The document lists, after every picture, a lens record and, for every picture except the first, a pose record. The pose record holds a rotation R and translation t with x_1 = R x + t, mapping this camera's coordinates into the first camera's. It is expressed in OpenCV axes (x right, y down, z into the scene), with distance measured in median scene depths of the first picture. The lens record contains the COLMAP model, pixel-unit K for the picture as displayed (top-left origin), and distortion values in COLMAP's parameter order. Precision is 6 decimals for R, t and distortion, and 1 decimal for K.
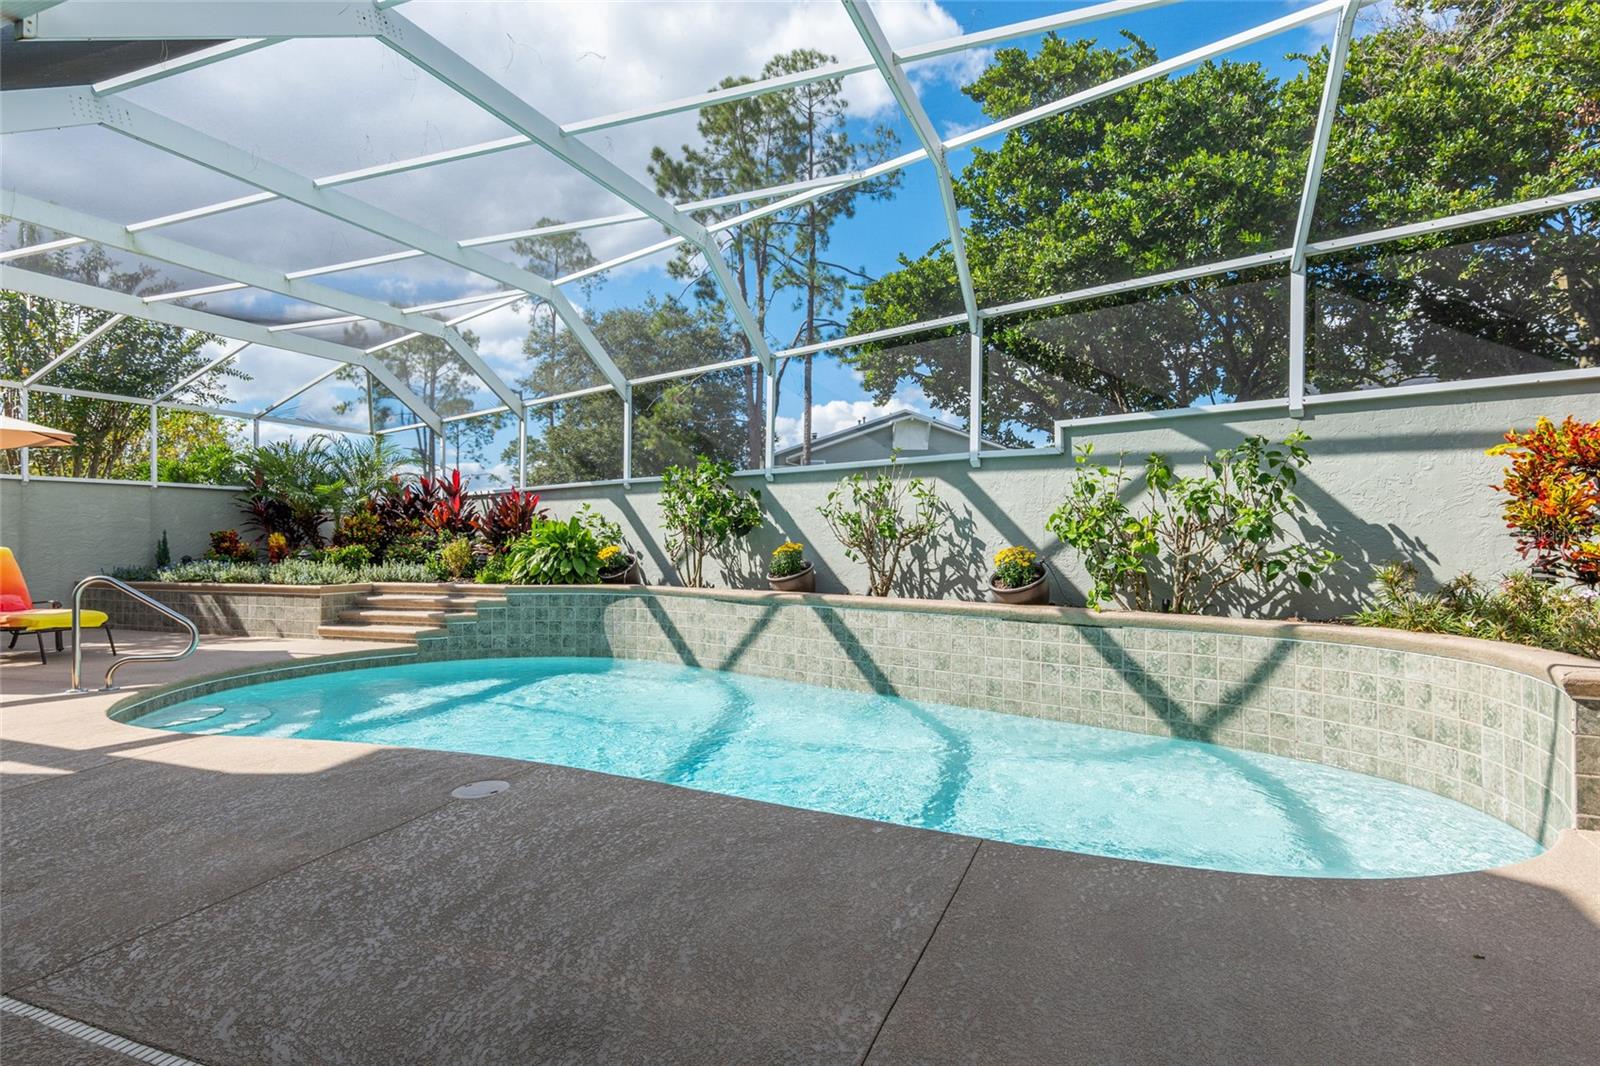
lens RADIAL K [[820.2, 0, 827.2], [0, 820.2, 539.5], [0, 0, 1]] dist [-0.000650, 0.000706]
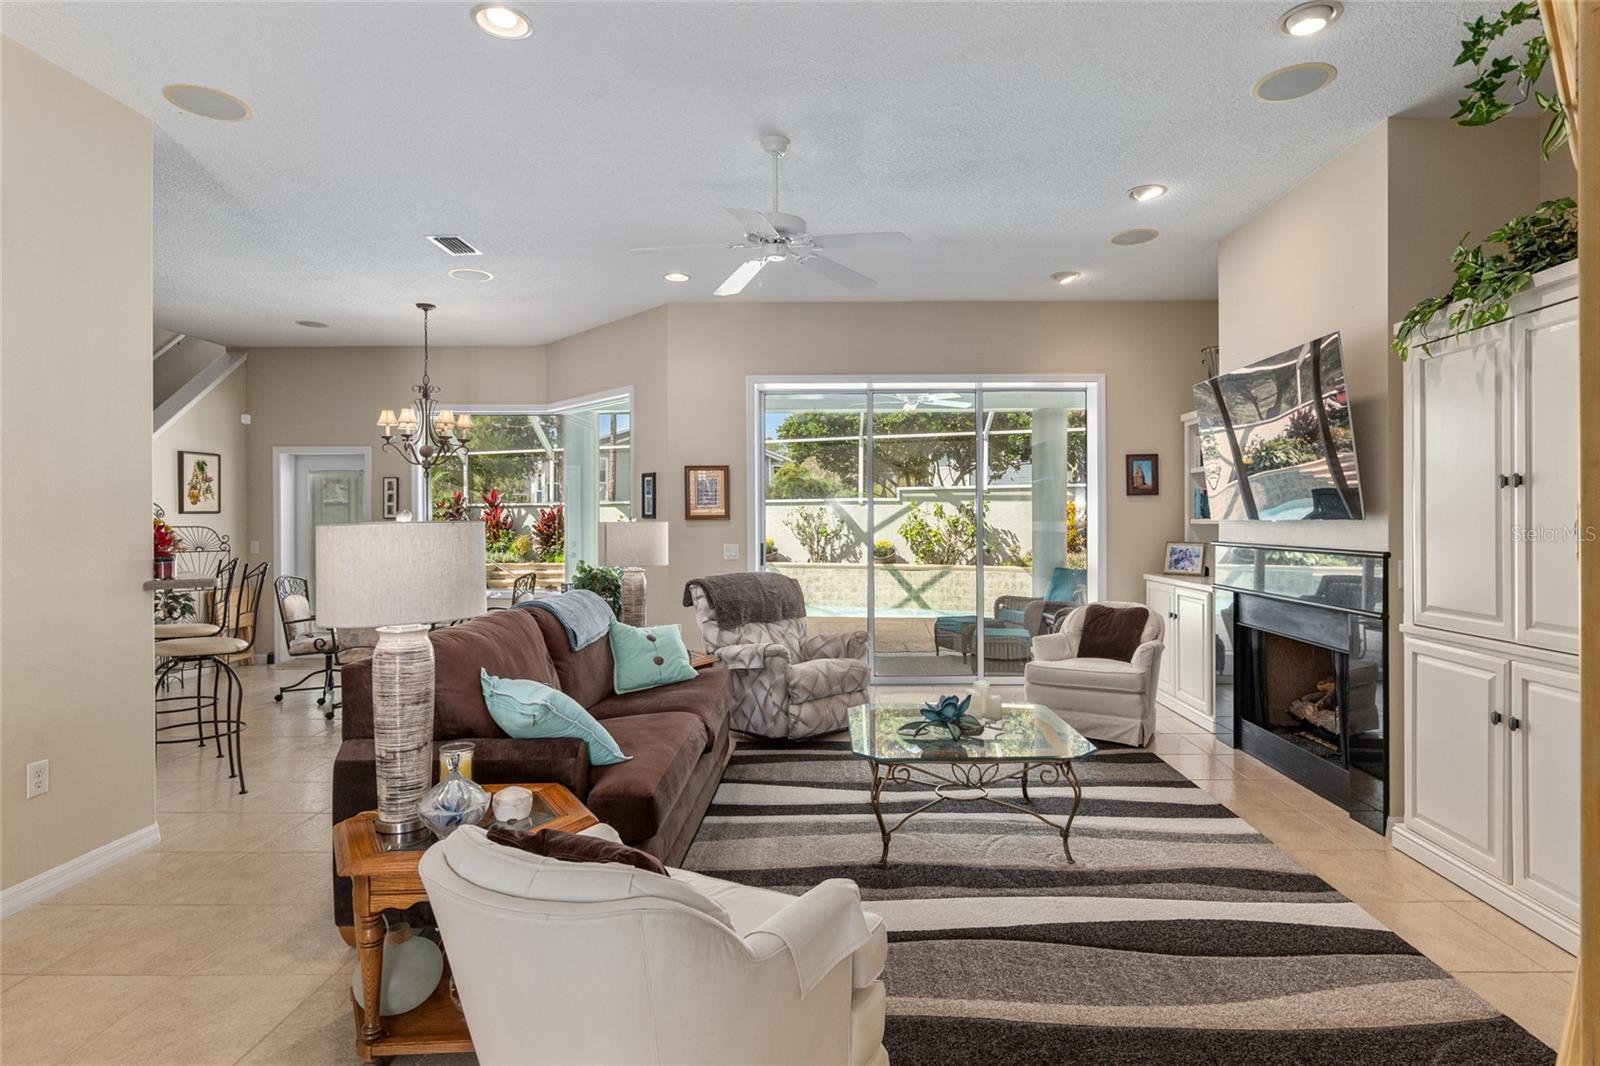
lens RADIAL K [[820.2, 0, 816.2], [0, 820.2, 520.5], [0, 0, 1]] dist [-0.000650, 0.000706]
pose [[0.938970, -0.002823, 0.343986, -0.950147], [0.003801, 0.999990, -0.002168, -0.053075], [-0.343977, 0.003343, 0.938972, -1.456975]]
